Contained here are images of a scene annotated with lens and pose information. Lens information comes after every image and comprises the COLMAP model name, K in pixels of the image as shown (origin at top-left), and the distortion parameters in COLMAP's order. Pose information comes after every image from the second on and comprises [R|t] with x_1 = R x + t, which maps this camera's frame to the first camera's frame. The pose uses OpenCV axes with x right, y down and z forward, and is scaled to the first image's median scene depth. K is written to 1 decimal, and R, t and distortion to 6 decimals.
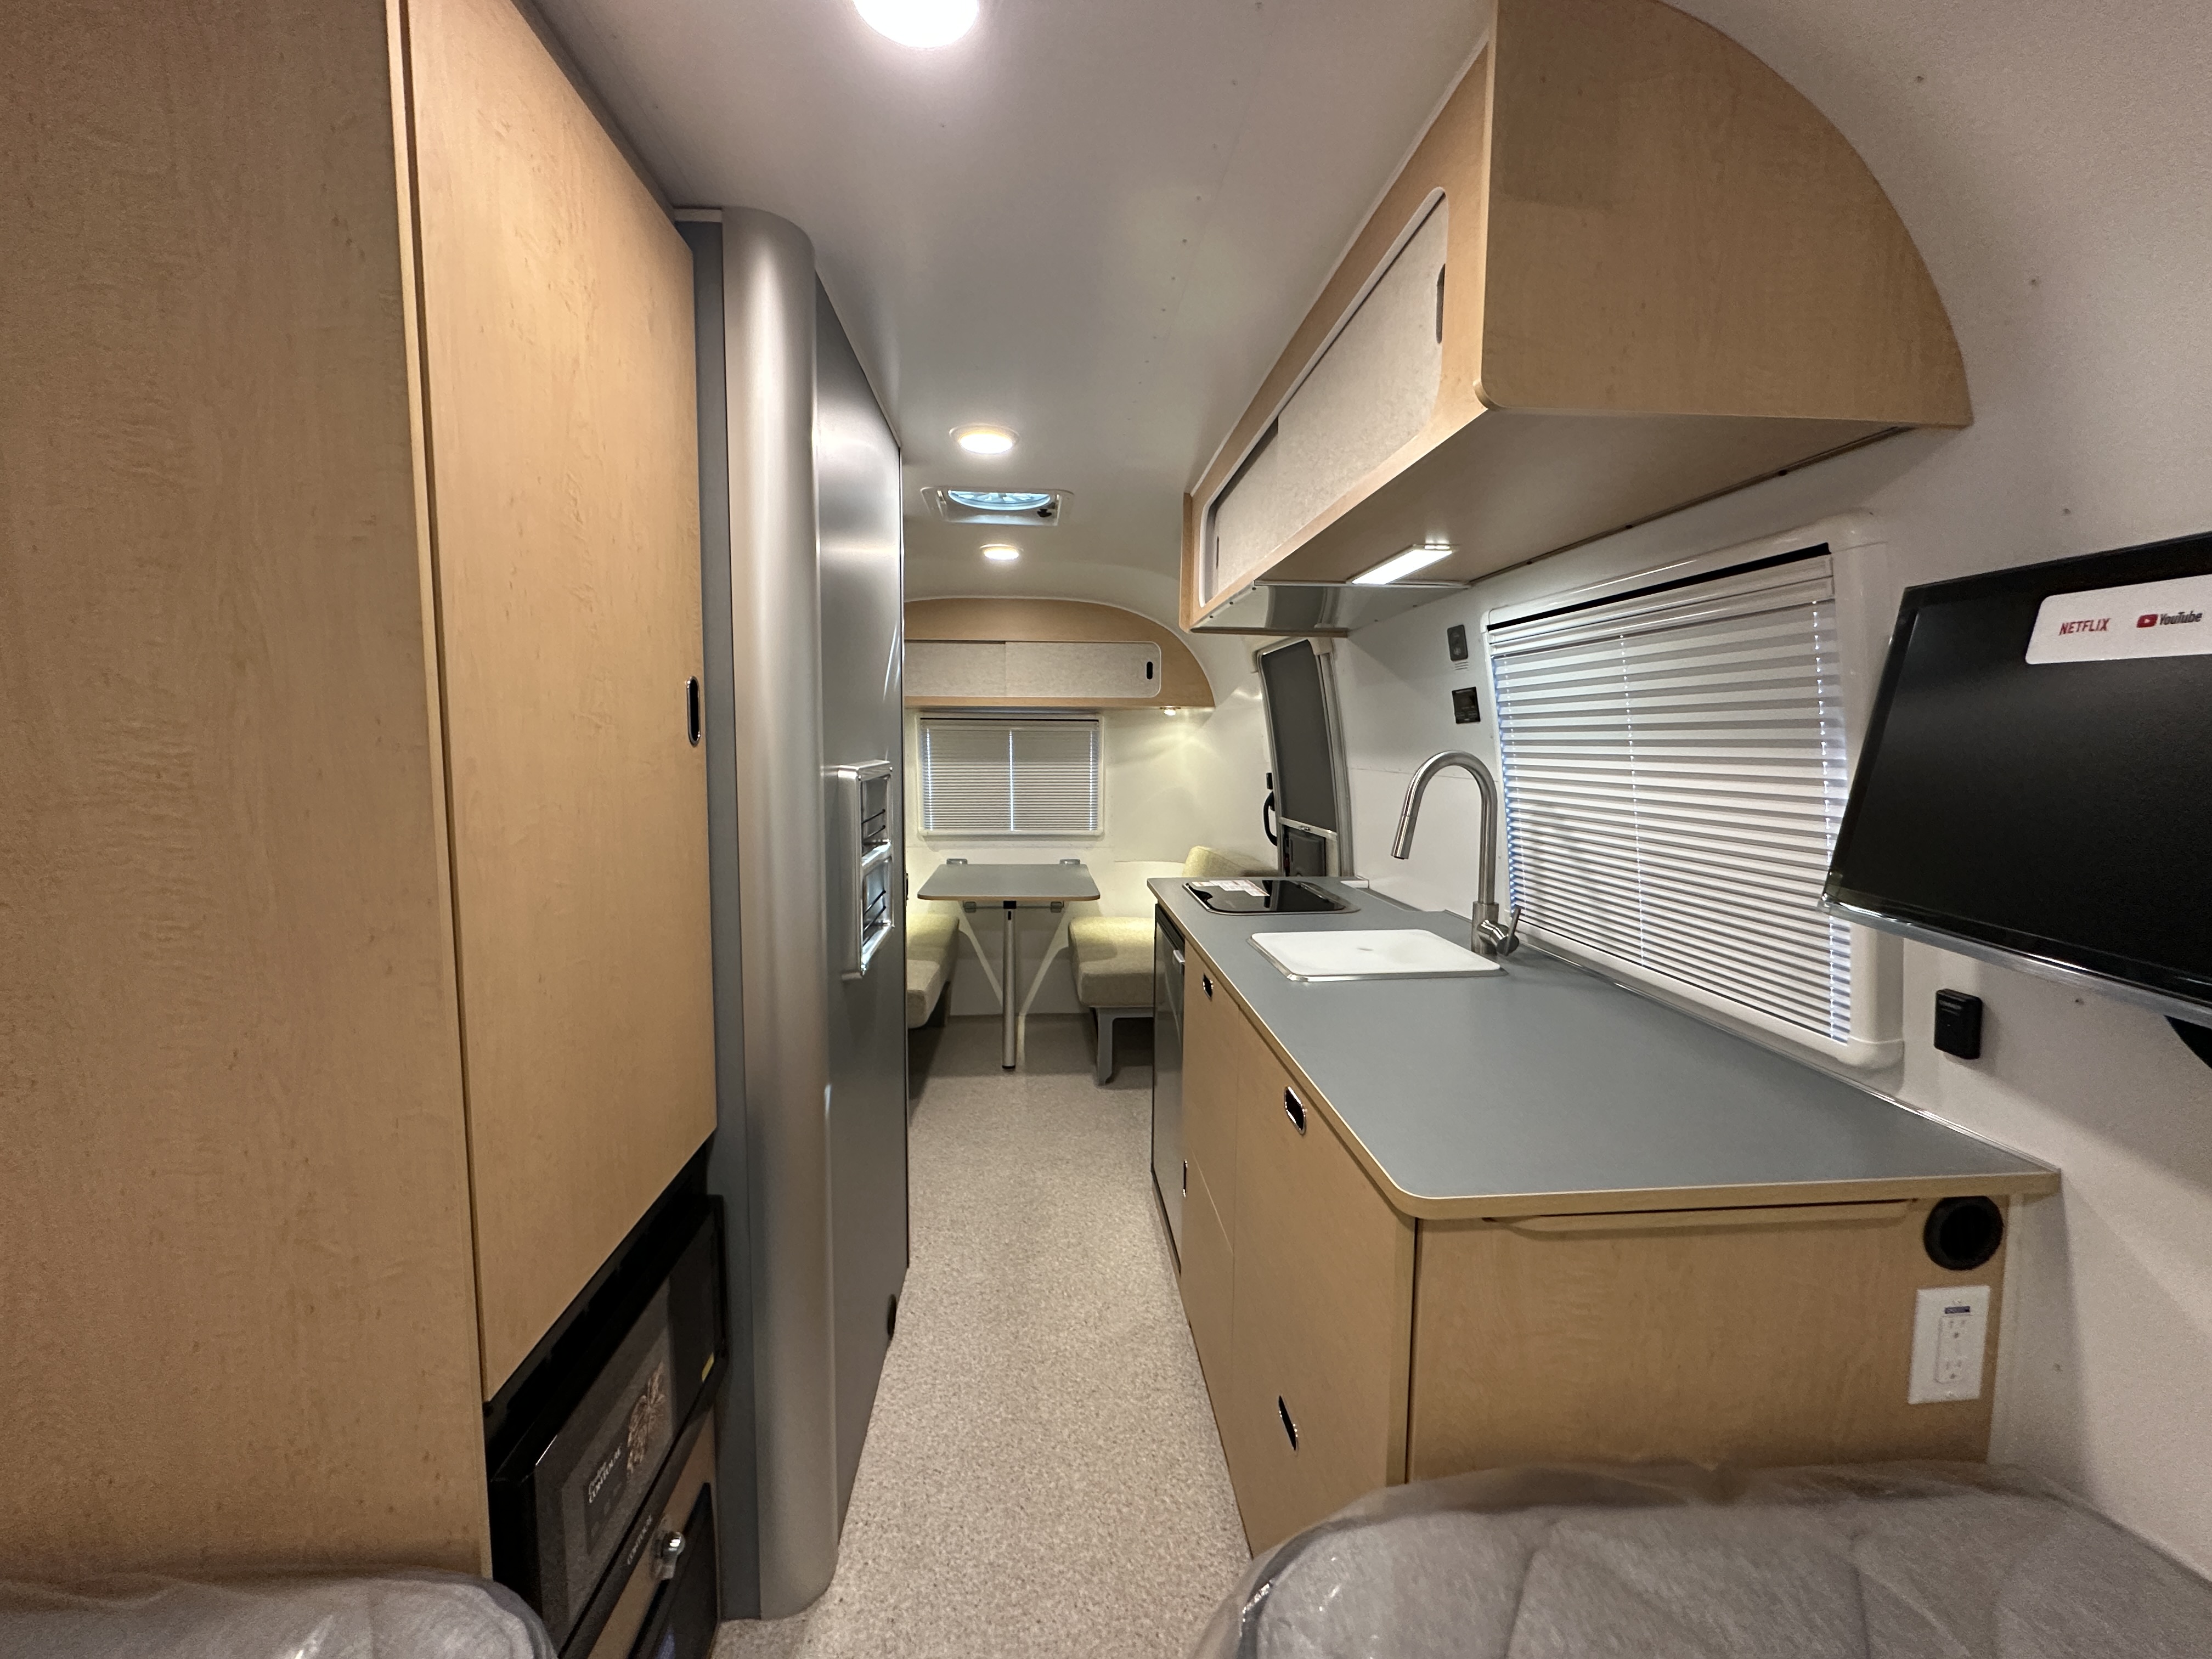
lens RADIAL K [[885.7, 0, 1110.0], [0, 885.7, 831.2], [0, 0, 1]] dist [-0.002361, 0.000059]
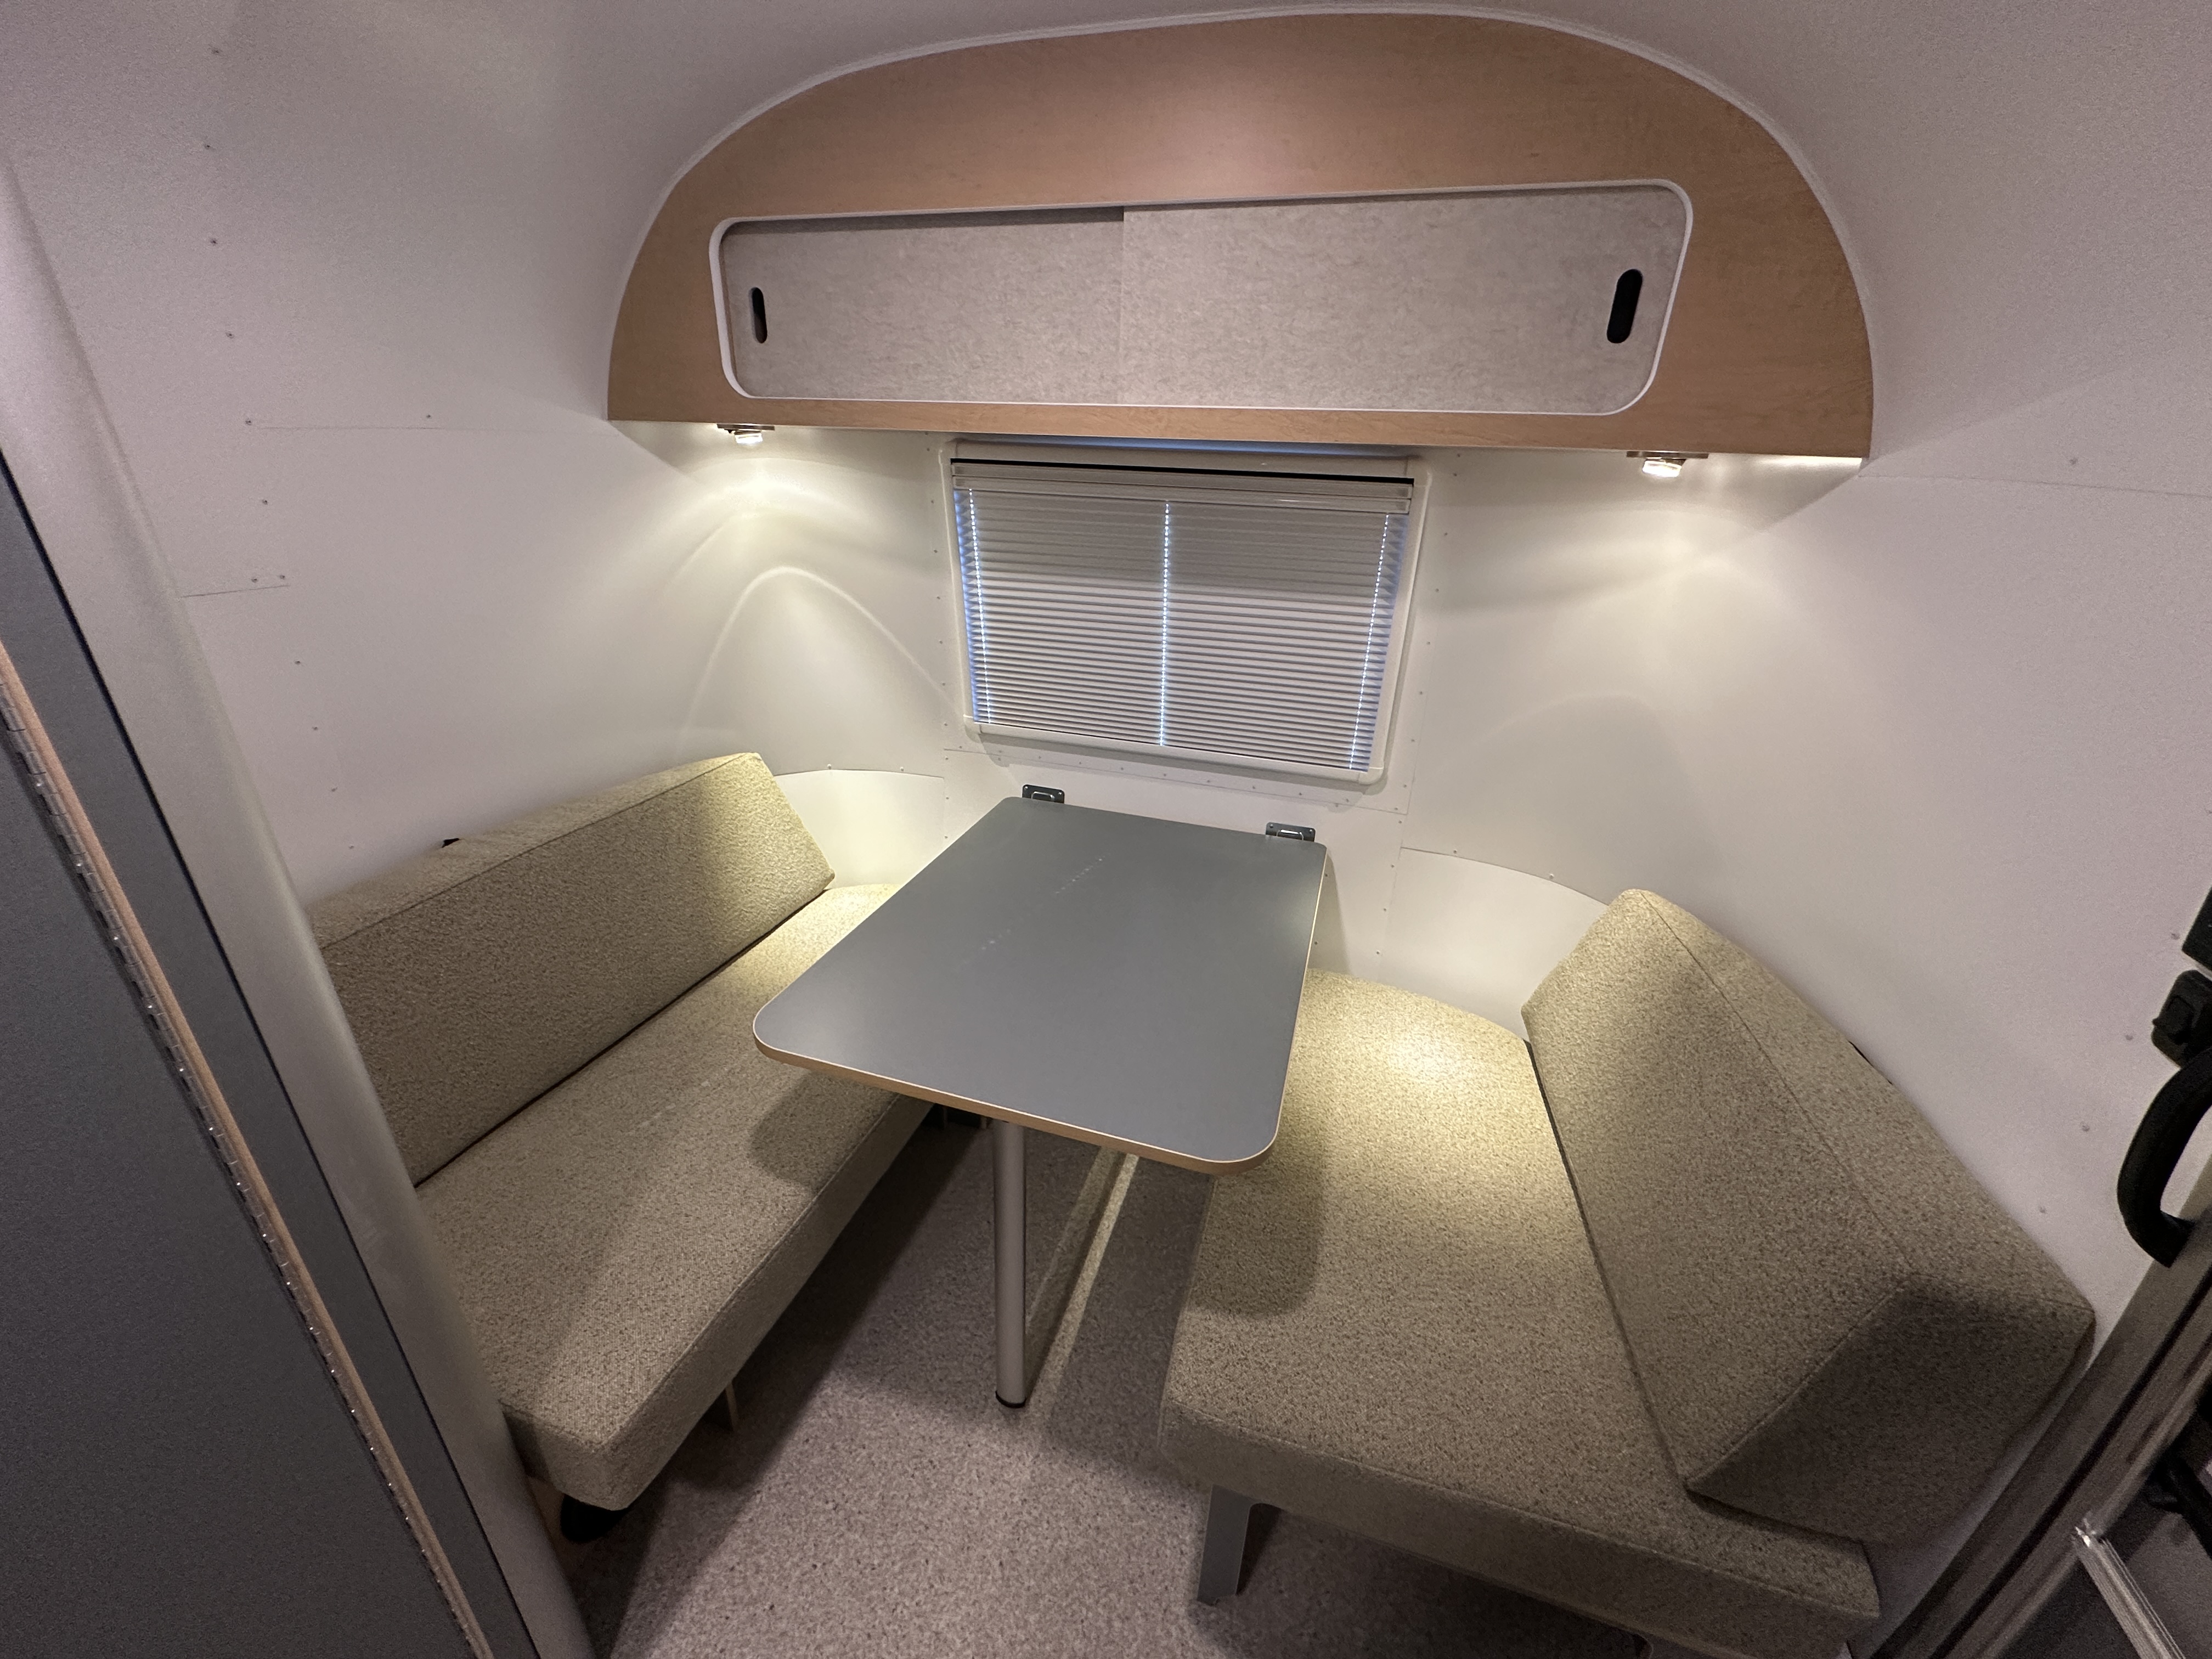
lens RADIAL K [[878.6, 0, 1106.0], [0, 878.6, 829.5], [0, 0, 1]] dist [-0.001583, 0.000874]
pose [[0.926014, 0.174889, -0.334533, 0.014014], [-0.062508, 0.945011, 0.321010, -0.098291], [0.372279, -0.276348, 0.886025, 0.607368]]
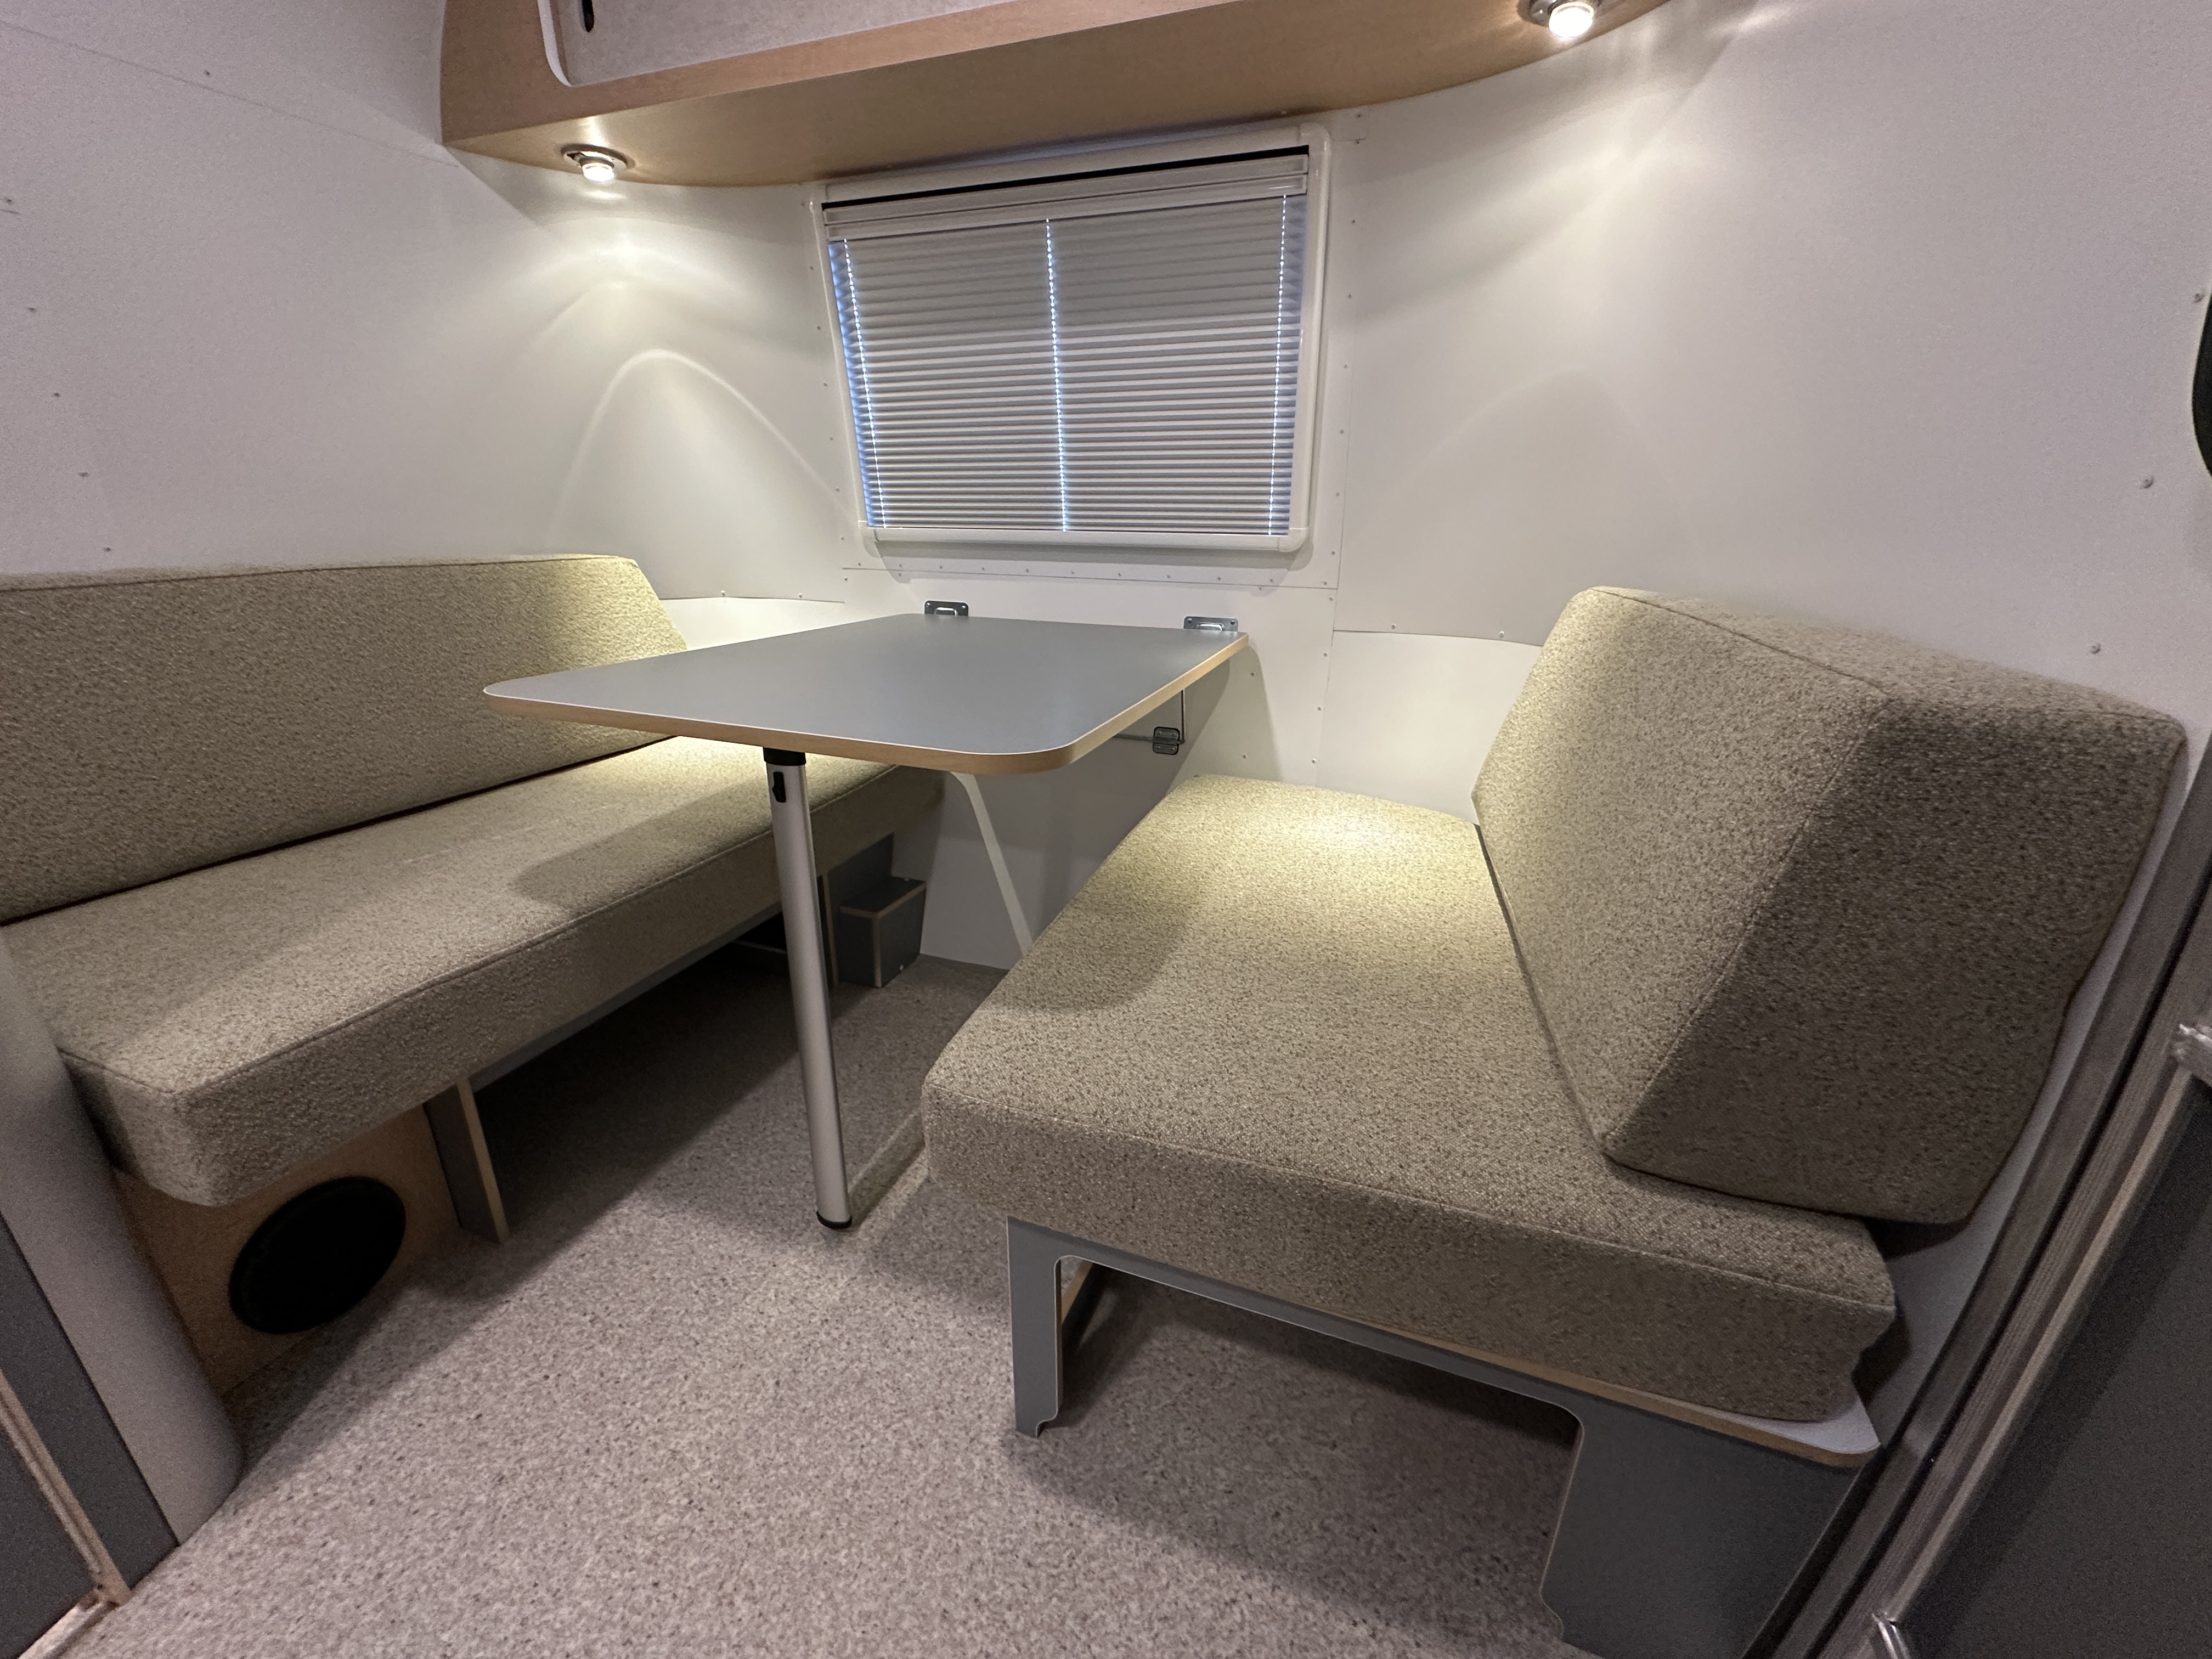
lens RADIAL K [[878.6, 0, 1106.0], [0, 878.6, 829.5], [0, 0, 1]] dist [-0.001583, 0.000874]
pose [[0.907080, 0.145568, -0.394989, 0.075625], [-0.044212, 0.966062, 0.254499, 0.026247], [0.418630, -0.213388, 0.882731, 0.649460]]
